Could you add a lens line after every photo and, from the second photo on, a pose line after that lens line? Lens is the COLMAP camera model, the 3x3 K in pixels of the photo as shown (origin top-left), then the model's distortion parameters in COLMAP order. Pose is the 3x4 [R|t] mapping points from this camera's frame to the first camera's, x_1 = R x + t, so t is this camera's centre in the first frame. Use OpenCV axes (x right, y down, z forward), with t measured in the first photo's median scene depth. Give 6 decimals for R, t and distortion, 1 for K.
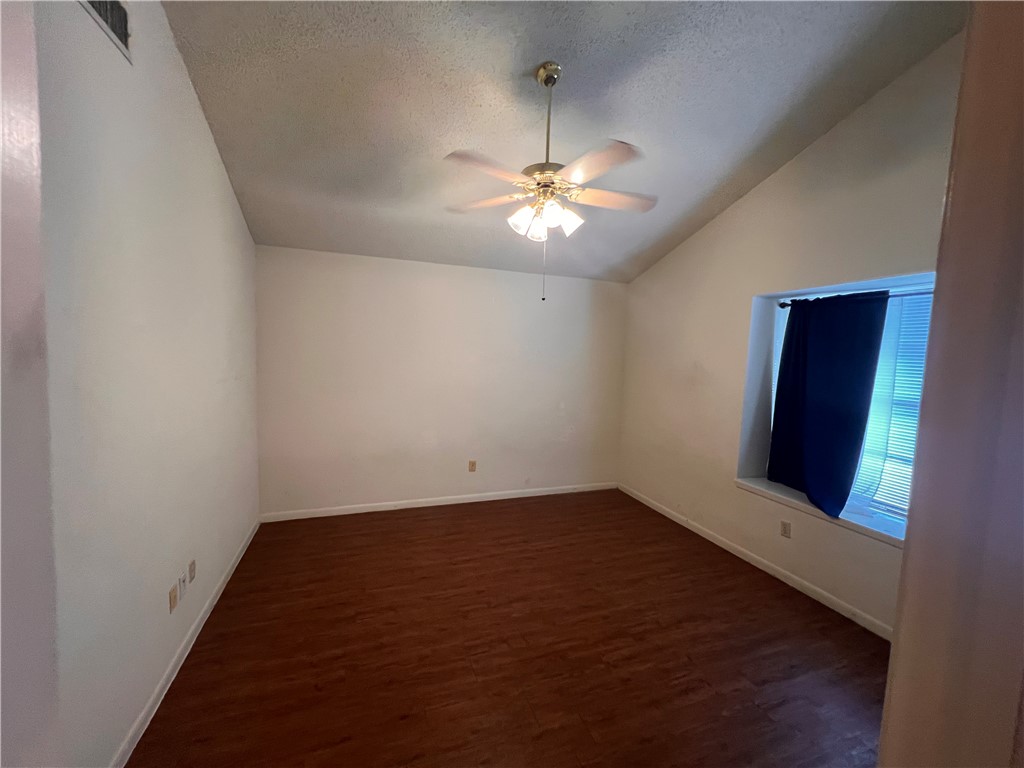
lens RADIAL K [[413.2, 0, 511.6], [0, 413.2, 385.6], [0, 0, 1]] dist [-0.002327, 0.000029]
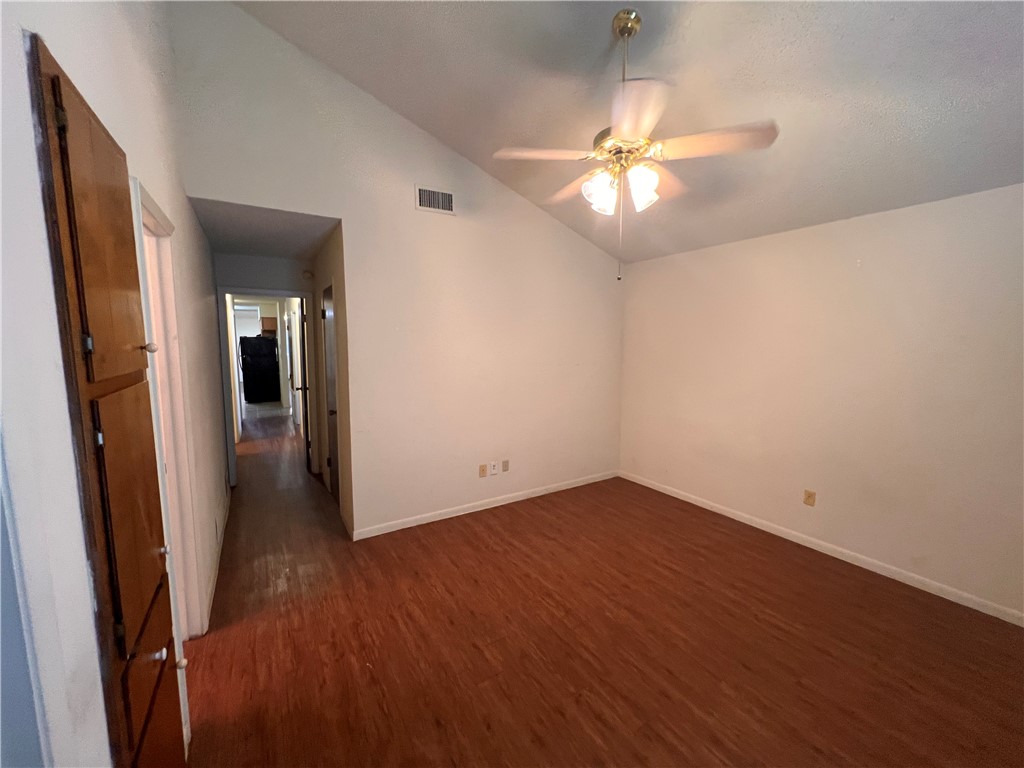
lens RADIAL K [[412.0, 0, 511.1], [0, 412.0, 382.3], [0, 0, 1]] dist [-0.001815, 0.000372]
pose [[0.202268, 0.066939, -0.977040, 0.742825], [-0.076311, 0.995705, 0.052420, -0.011160], [0.976353, 0.063956, 0.206508, 0.472868]]
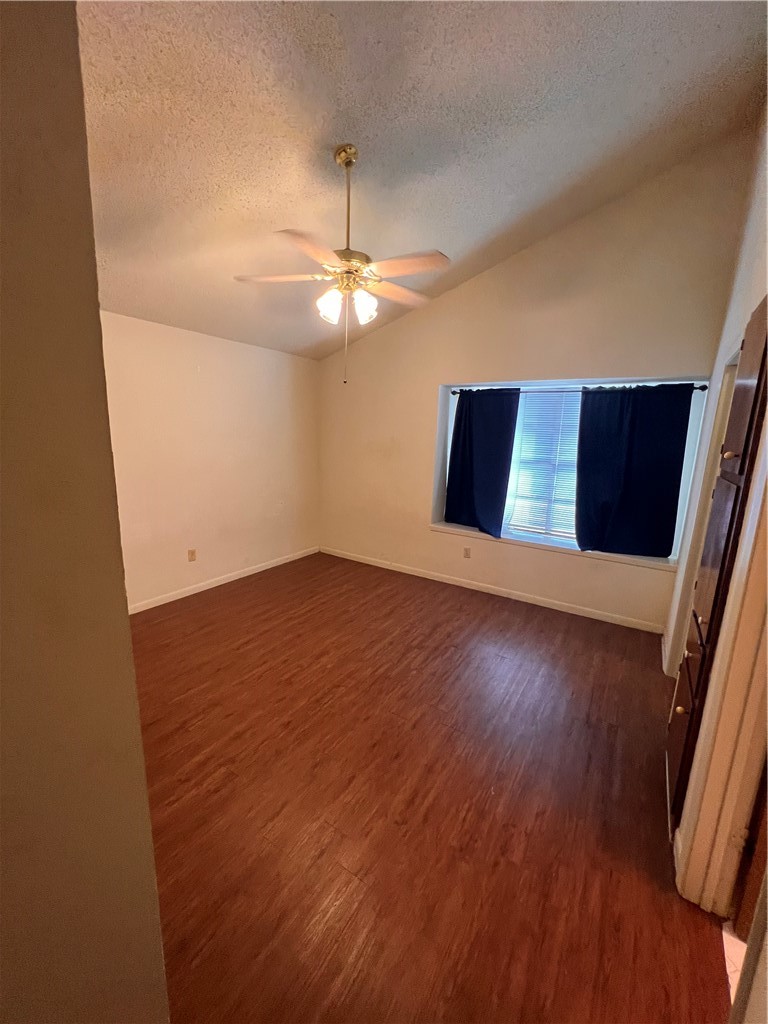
lens RADIAL K [[412.0, 0, 384.0], [0, 412.0, 514.2], [0, 0, 1]] dist [-0.001815, 0.000372]
pose [[0.796301, -0.129518, 0.590873, -0.423815], [0.047397, 0.987165, 0.152510, -0.022033], [-0.603041, -0.093438, 0.792219, 0.038911]]
